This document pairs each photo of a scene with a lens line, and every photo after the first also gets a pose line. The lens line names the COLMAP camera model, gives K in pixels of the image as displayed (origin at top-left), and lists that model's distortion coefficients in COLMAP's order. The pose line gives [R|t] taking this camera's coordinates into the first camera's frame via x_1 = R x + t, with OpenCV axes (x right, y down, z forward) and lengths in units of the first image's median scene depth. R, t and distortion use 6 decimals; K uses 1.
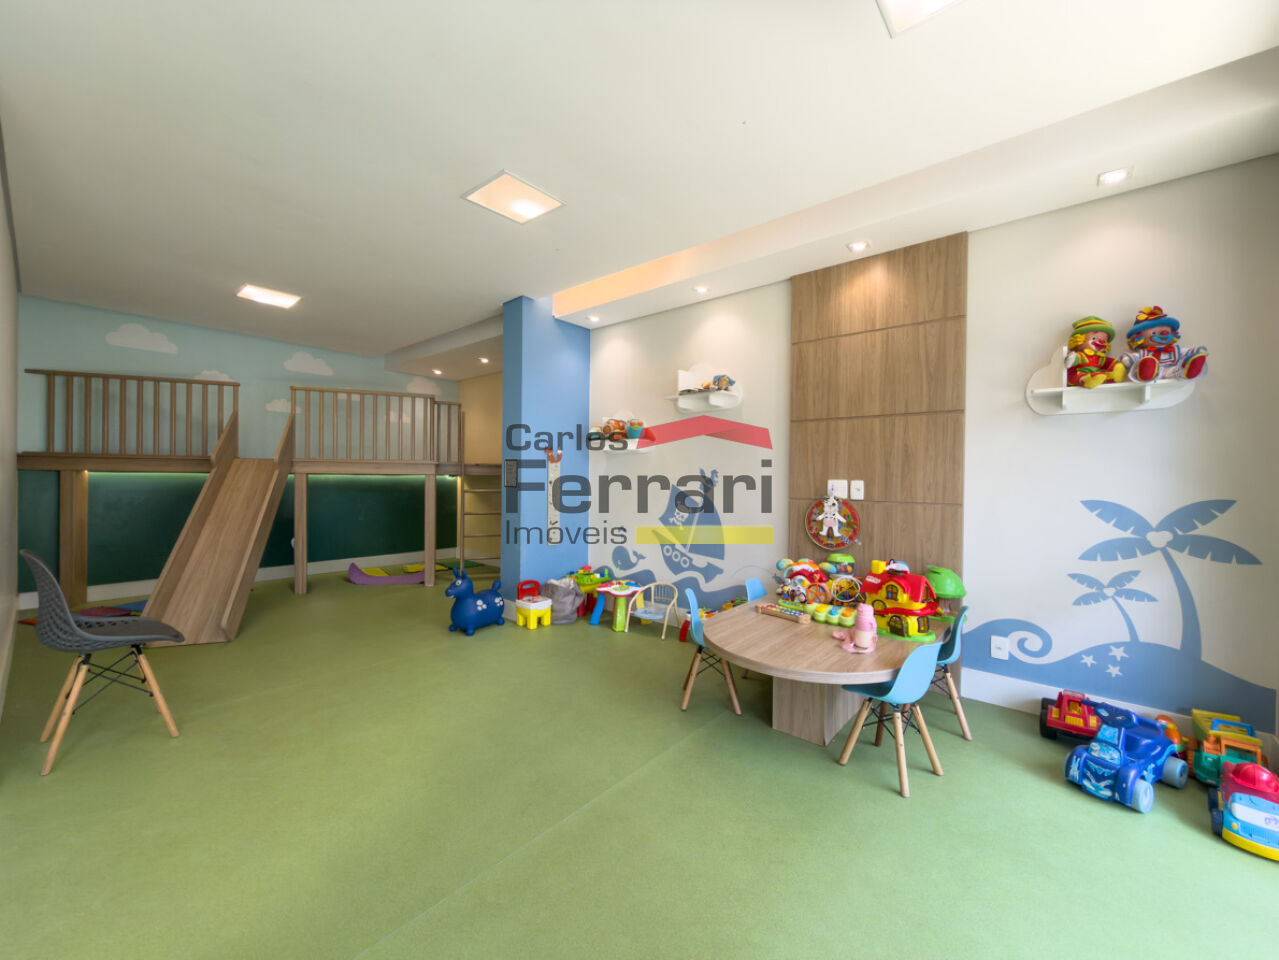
lens RADIAL K [[506.2, 0, 642.3], [0, 506.2, 479.0], [0, 0, 1]] dist [-0.002057, 0.000240]
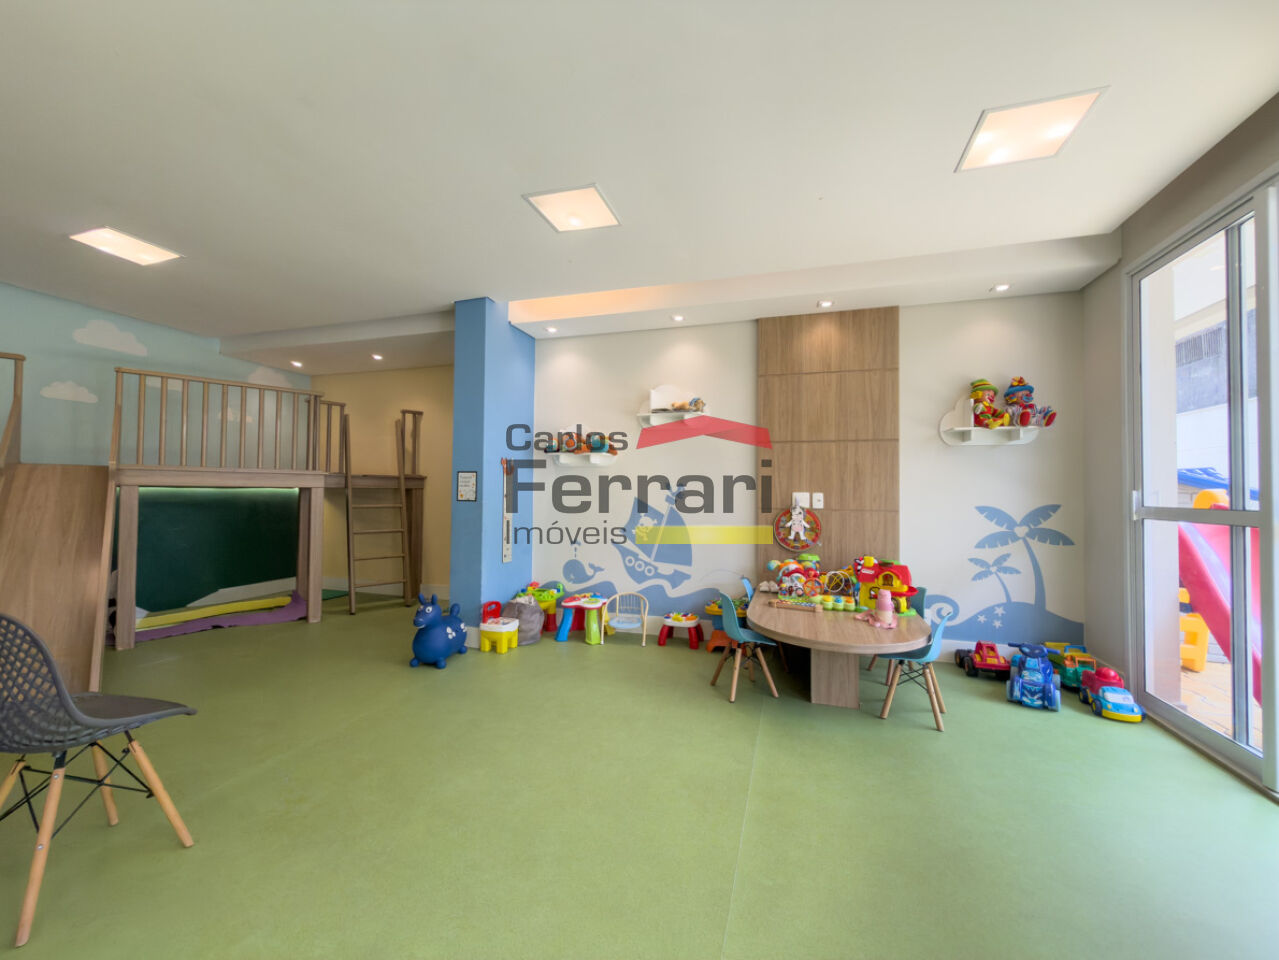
lens RADIAL K [[506.2, 0, 643.0], [0, 506.2, 477.7], [0, 0, 1]] dist [-0.002057, 0.000240]
pose [[0.920132, 0.009402, 0.391496, -0.439571], [0.001770, 0.999602, -0.028166, -0.000066], [-0.391605, 0.026609, 0.919749, 0.041886]]
